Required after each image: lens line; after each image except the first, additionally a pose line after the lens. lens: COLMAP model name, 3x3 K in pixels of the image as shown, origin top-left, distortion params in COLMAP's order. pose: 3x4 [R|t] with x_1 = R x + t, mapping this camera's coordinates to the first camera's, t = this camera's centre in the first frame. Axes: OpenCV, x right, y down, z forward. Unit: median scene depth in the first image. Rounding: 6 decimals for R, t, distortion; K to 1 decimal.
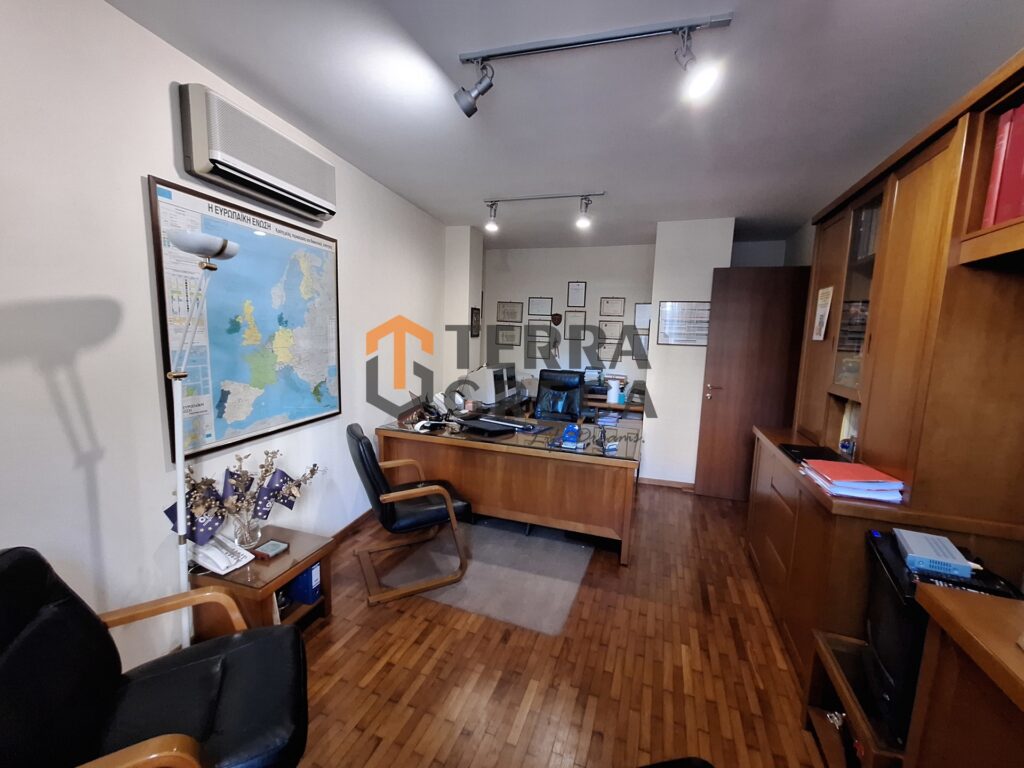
lens RADIAL K [[402.4, 0, 515.7], [0, 402.4, 386.5], [0, 0, 1]] dist [-0.005804, 0.000760]
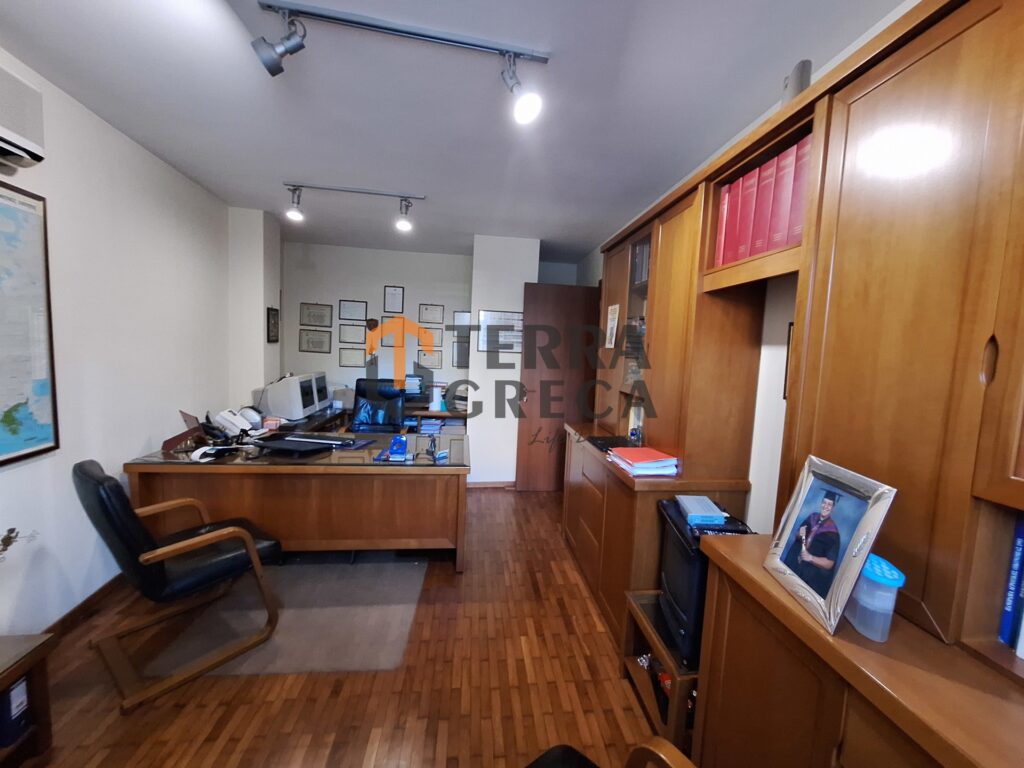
lens RADIAL K [[402.4, 0, 516.1], [0, 402.4, 385.2], [0, 0, 1]] dist [-0.005804, 0.000760]
pose [[0.897387, -0.030742, 0.440172, -0.034026], [0.040968, 0.999066, -0.013746, 0.000651], [-0.439338, 0.030369, 0.897808, 0.037752]]
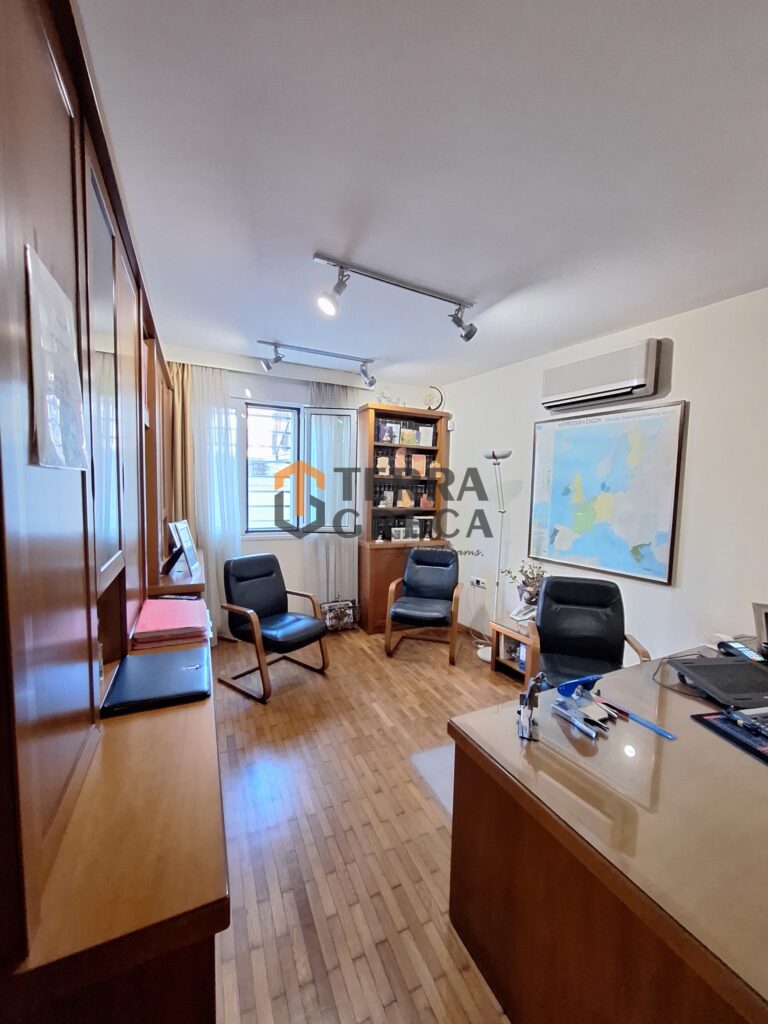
lens RADIAL K [[402.4, 0, 387.2], [0, 402.4, 517.1], [0, 0, 1]] dist [-0.005804, 0.000760]
pose [[-0.706840, 0.011423, -0.707281, 0.846919], [-0.135026, 0.979306, 0.150757, -0.171622], [0.694366, 0.202062, -0.690671, 1.449510]]
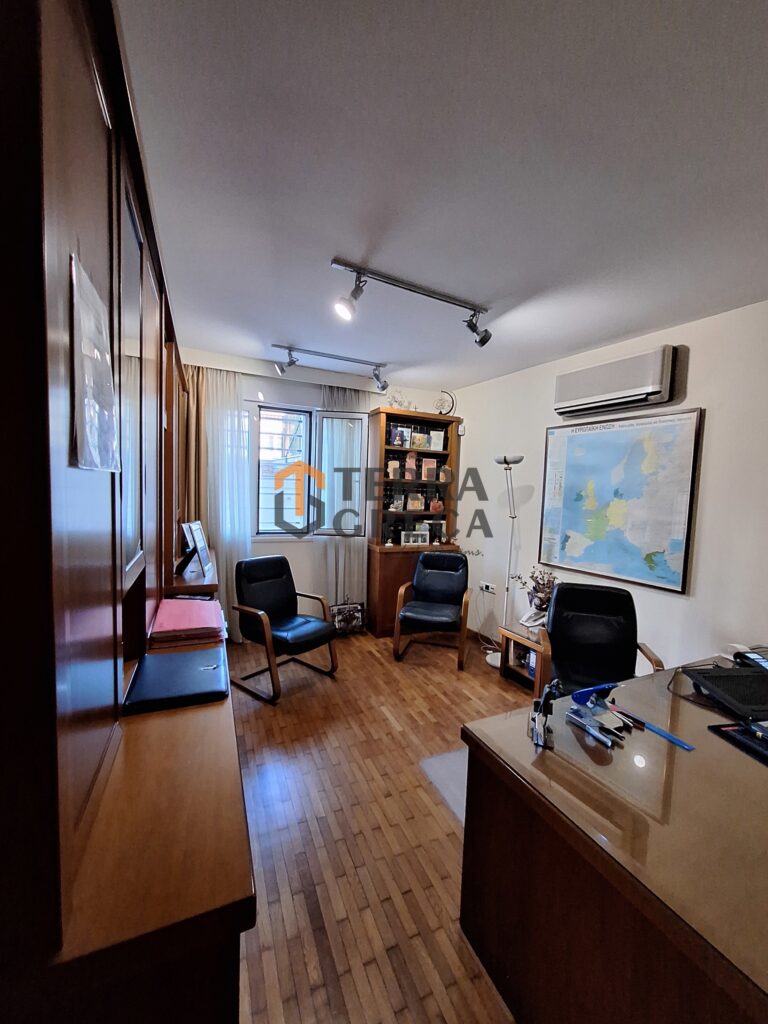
lens RADIAL K [[402.4, 0, 386.6], [0, 402.4, 517.2], [0, 0, 1]] dist [-0.005804, 0.000760]
pose [[-0.719226, -0.004233, -0.694763, 0.860537], [-0.146201, 0.978513, 0.145387, -0.171156], [0.679220, 0.206141, -0.704391, 1.440825]]
